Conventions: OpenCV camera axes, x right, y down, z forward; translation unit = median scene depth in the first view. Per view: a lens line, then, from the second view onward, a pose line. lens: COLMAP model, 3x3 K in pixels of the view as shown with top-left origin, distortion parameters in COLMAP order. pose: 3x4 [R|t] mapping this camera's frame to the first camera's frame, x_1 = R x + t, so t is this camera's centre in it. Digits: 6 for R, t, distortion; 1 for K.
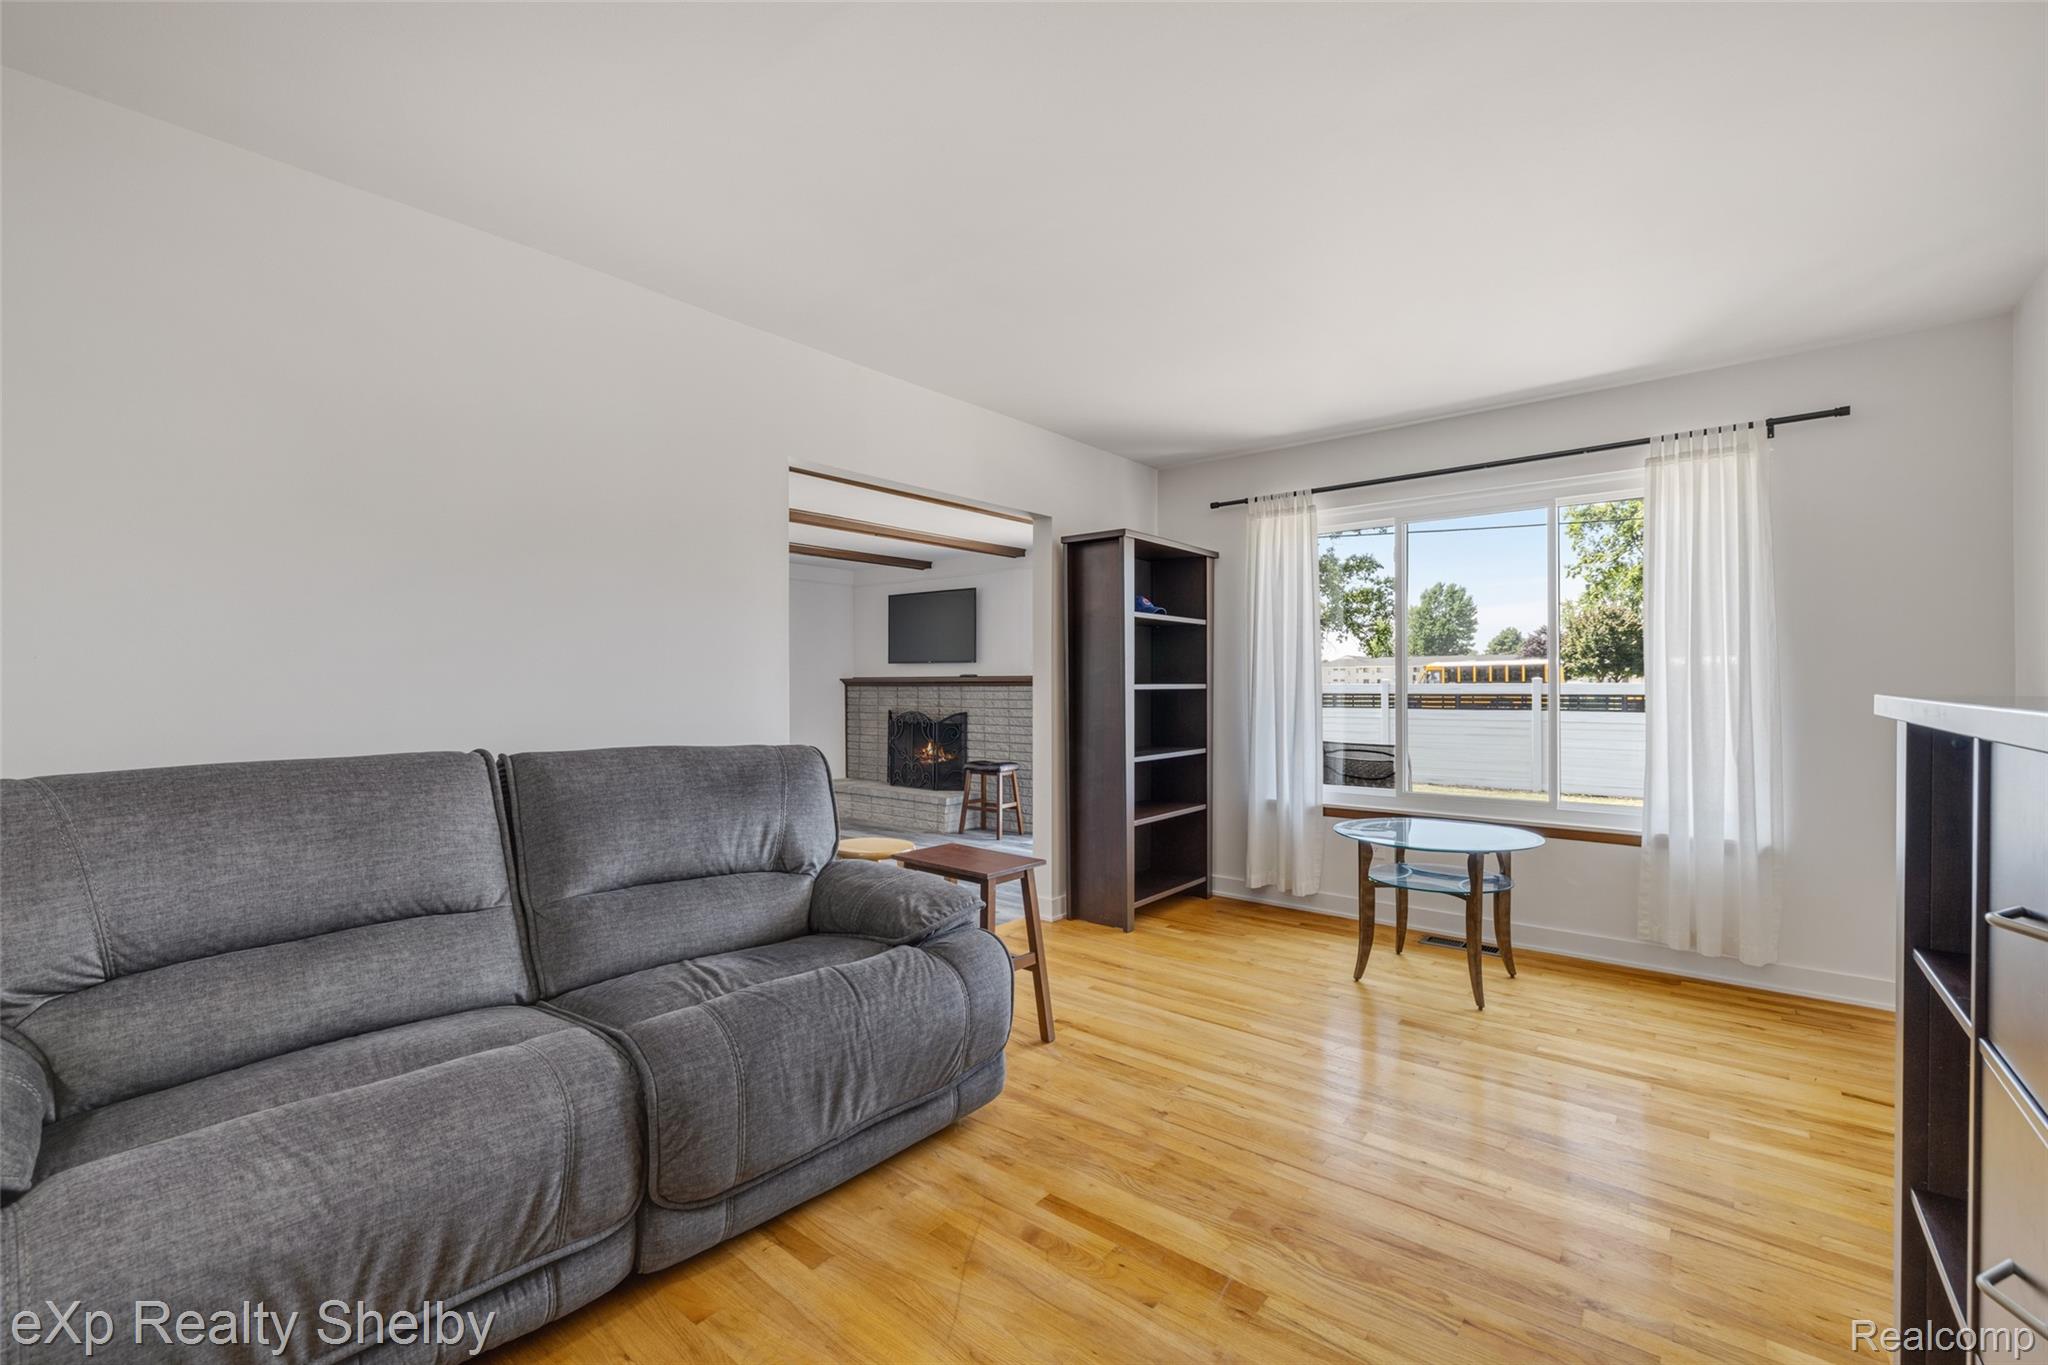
lens RADIAL K [[861.0, 0, 1024.0], [0, 861.0, 682.5], [0, 0, 1]] dist [0.001484, 0.000207]
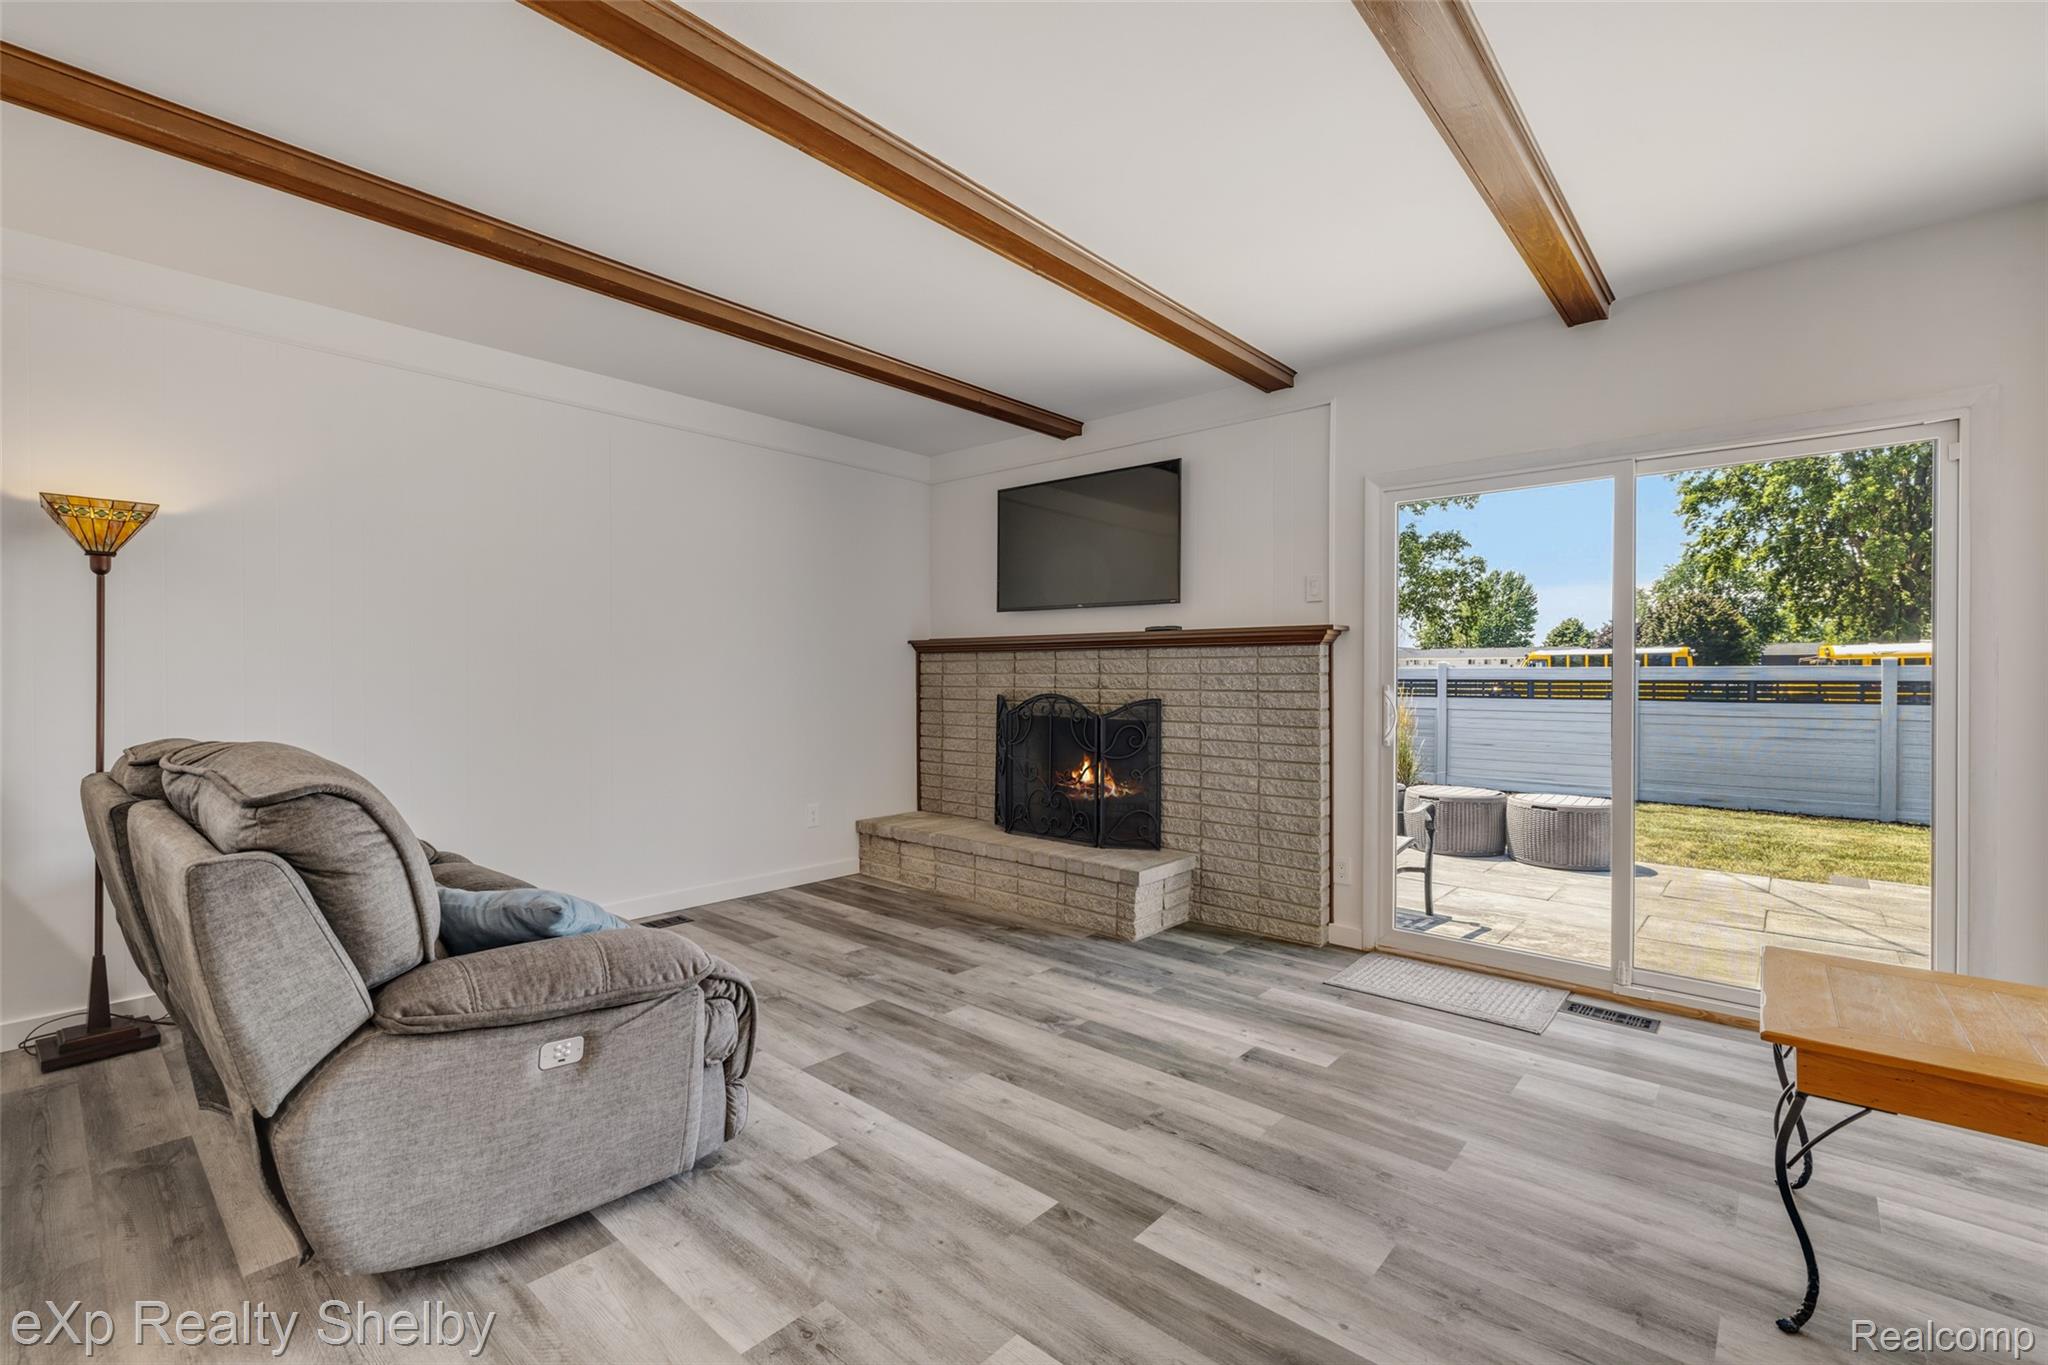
lens RADIAL K [[877.9, 0, 1022.8], [0, 877.9, 678.1], [0, 0, 1]] dist [0.002640, 0.000173]
pose [[0.999391, 0.005580, -0.034435, -0.131921], [-0.005415, 0.999973, 0.004884, 0.020056], [0.034461, -0.004695, 0.999395, 0.467690]]
